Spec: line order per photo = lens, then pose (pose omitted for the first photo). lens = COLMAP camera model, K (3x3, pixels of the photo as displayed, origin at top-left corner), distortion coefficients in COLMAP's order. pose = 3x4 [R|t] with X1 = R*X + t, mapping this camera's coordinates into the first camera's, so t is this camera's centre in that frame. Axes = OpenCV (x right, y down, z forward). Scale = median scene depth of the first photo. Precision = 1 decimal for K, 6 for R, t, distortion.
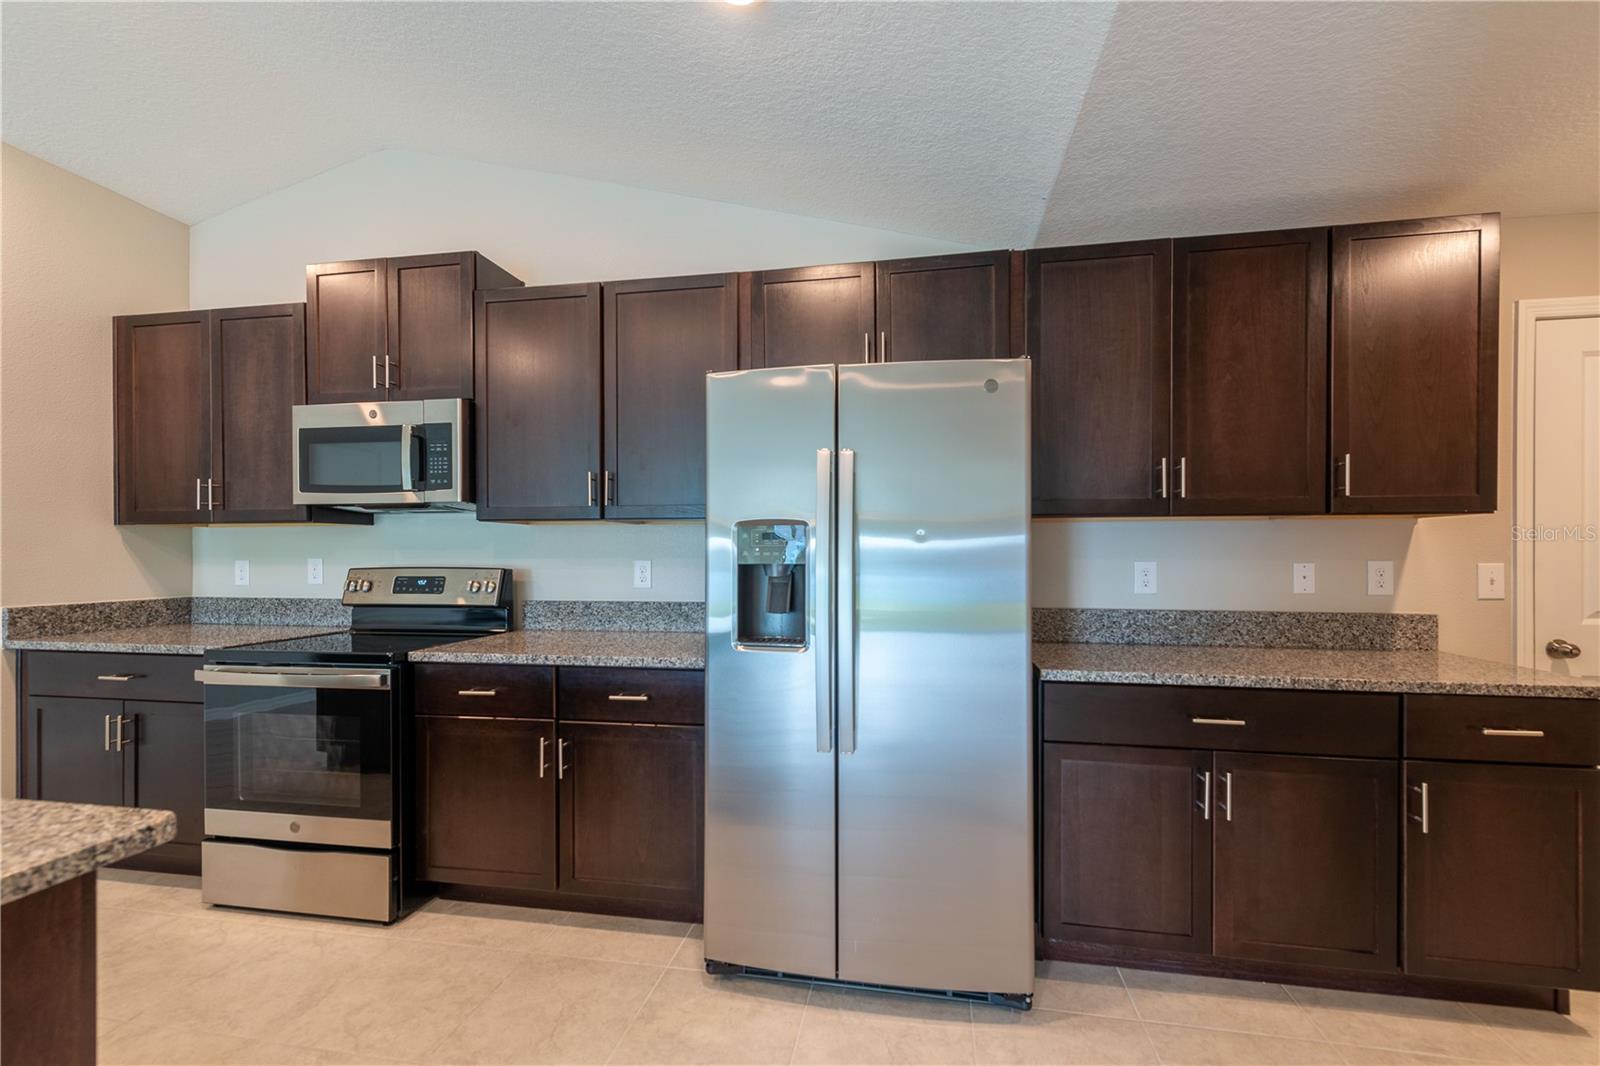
lens RADIAL K [[638.0, 0, 826.6], [0, 638.0, 555.3], [0, 0, 1]] dist [0.004360, -0.001465]
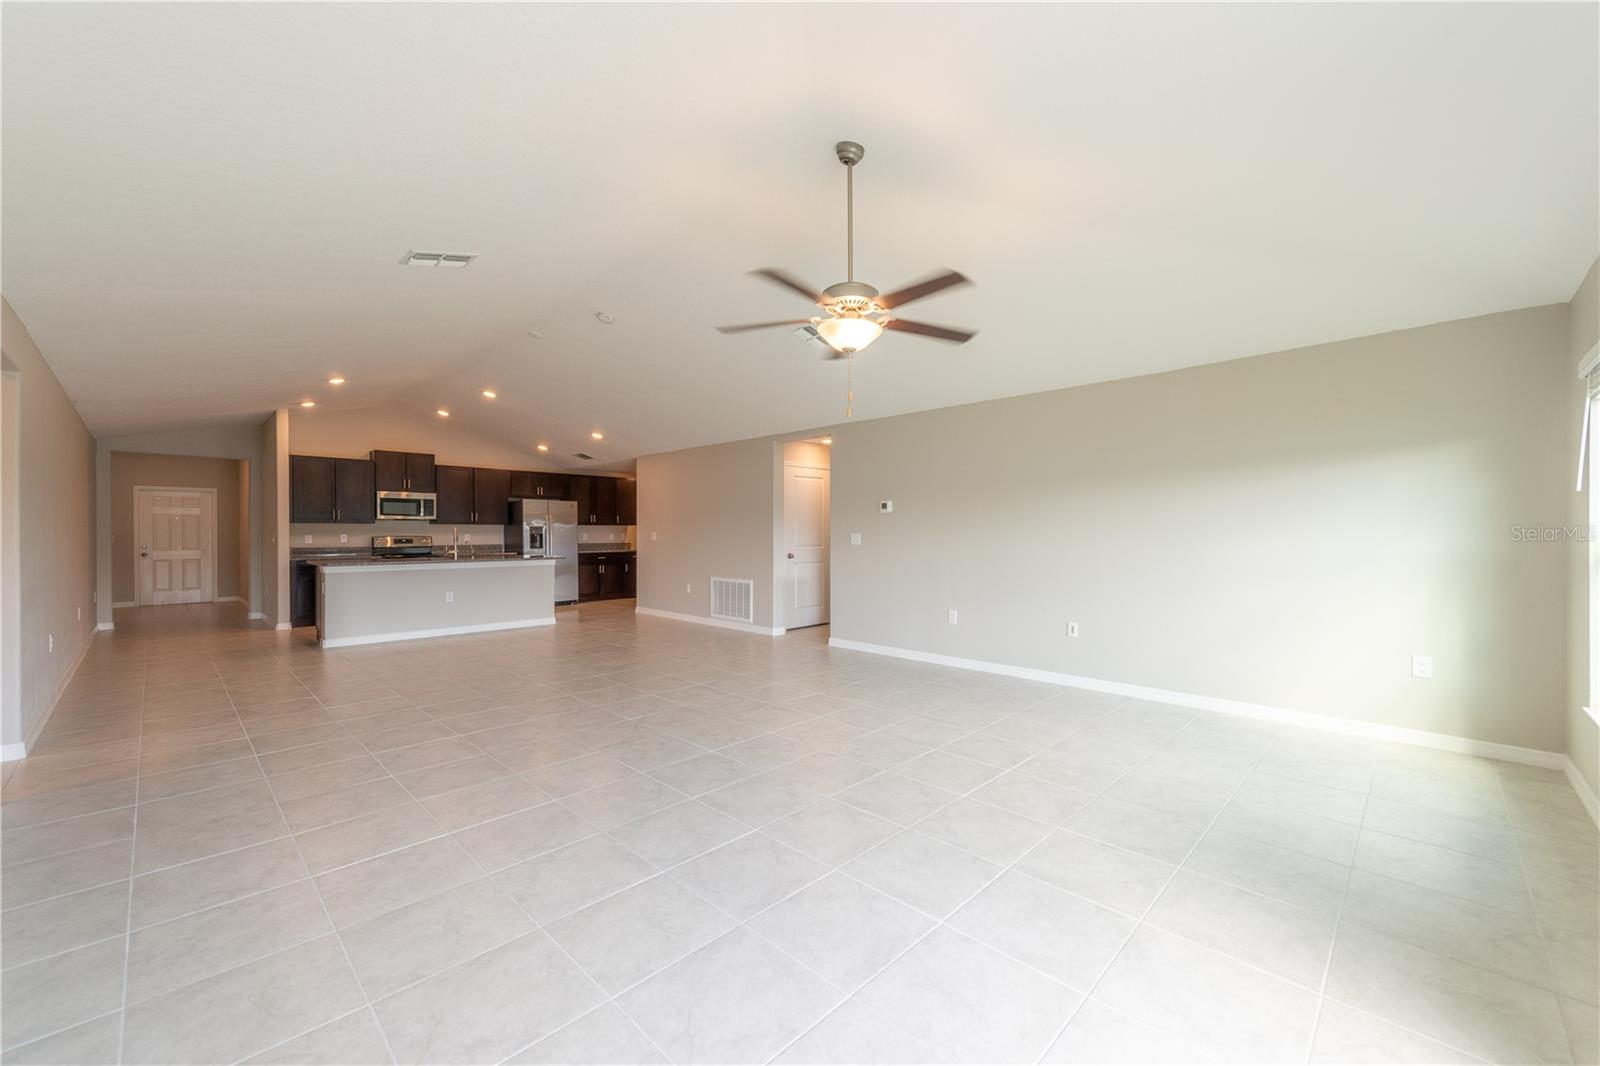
lens RADIAL K [[638.0, 0, 809.4], [0, 638.0, 532.7], [0, 0, 1]] dist [0.004360, -0.001465]
pose [[0.566686, -0.003899, 0.823924, -2.439766], [0.007374, 0.999973, -0.000339, 0.017809], [-0.823901, 0.006268, 0.566700, -3.049289]]
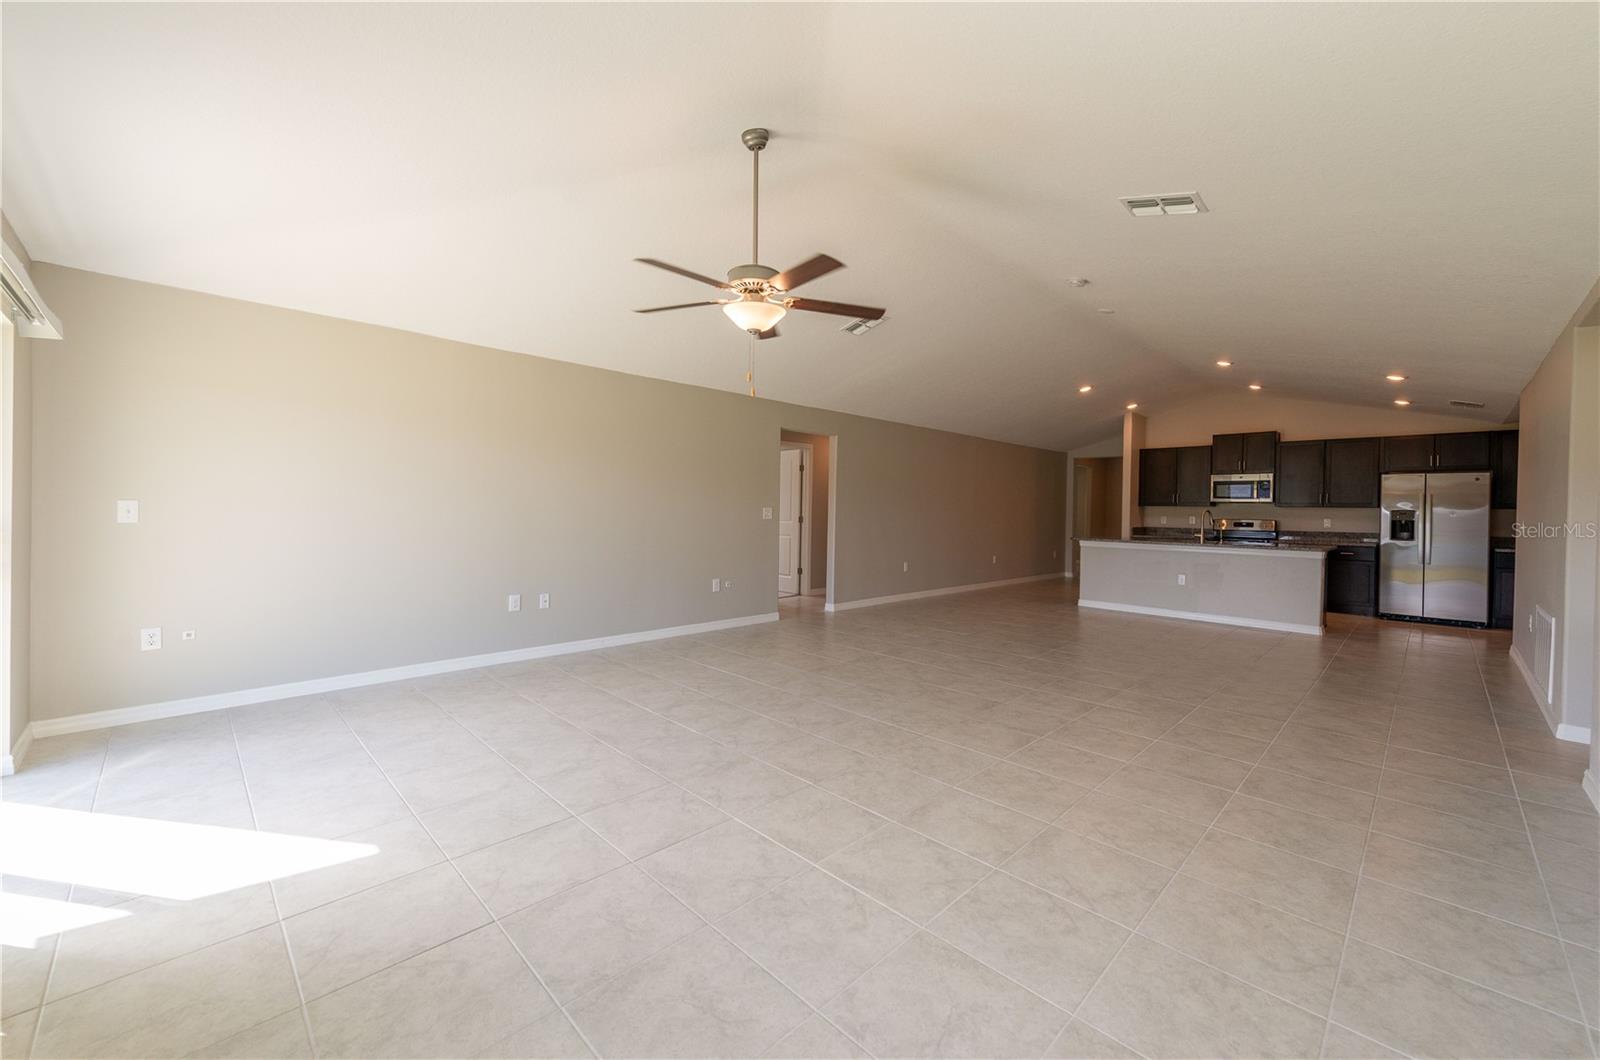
lens RADIAL K [[628.4, 0, 804.2], [0, 628.4, 524.9], [0, 0, 1]] dist [0.001652, -0.000321]
pose [[0.813283, 0.029604, -0.581114, -0.633371], [-0.019997, 0.999537, 0.022934, 0.018880], [0.581524, -0.007032, 0.813499, -3.354744]]
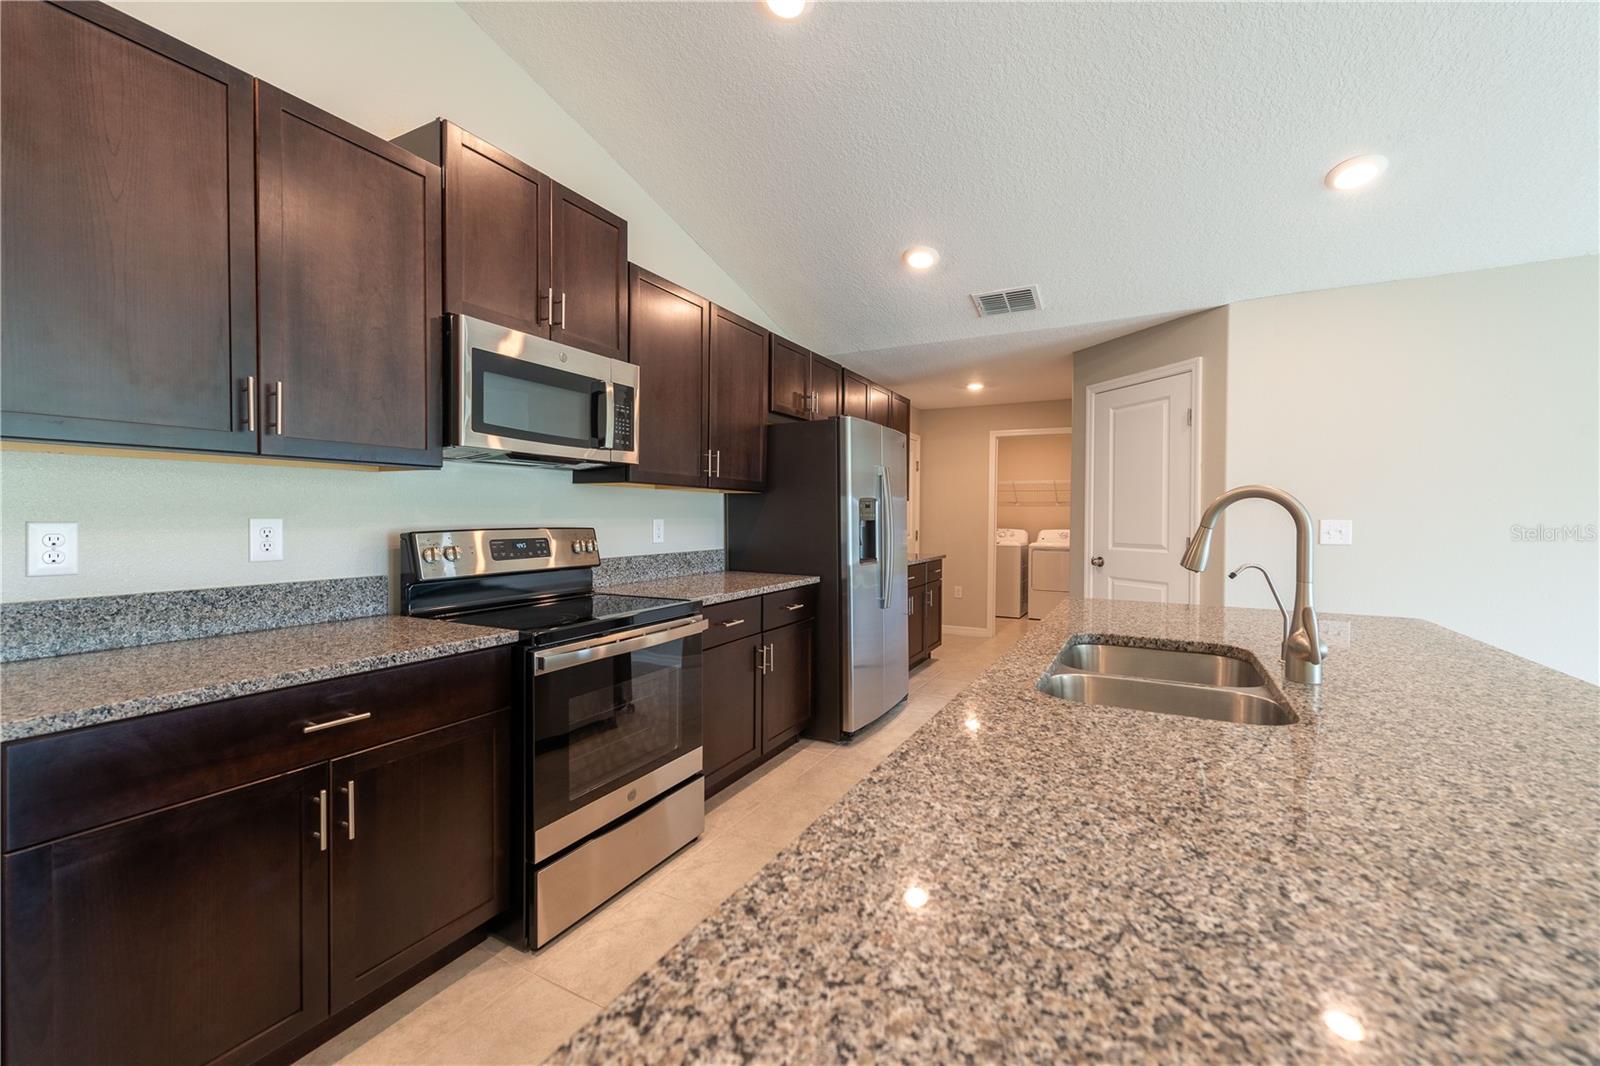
lens RADIAL K [[638.0, 0, 797.5], [0, 638.0, 527.2], [0, 0, 1]] dist [0.004360, -0.001465]
pose [[0.334413, -0.014190, 0.942320, -1.428327], [-0.005048, 0.999845, 0.016848, 0.000815], [-0.942413, -0.010391, 0.334290, 0.382857]]
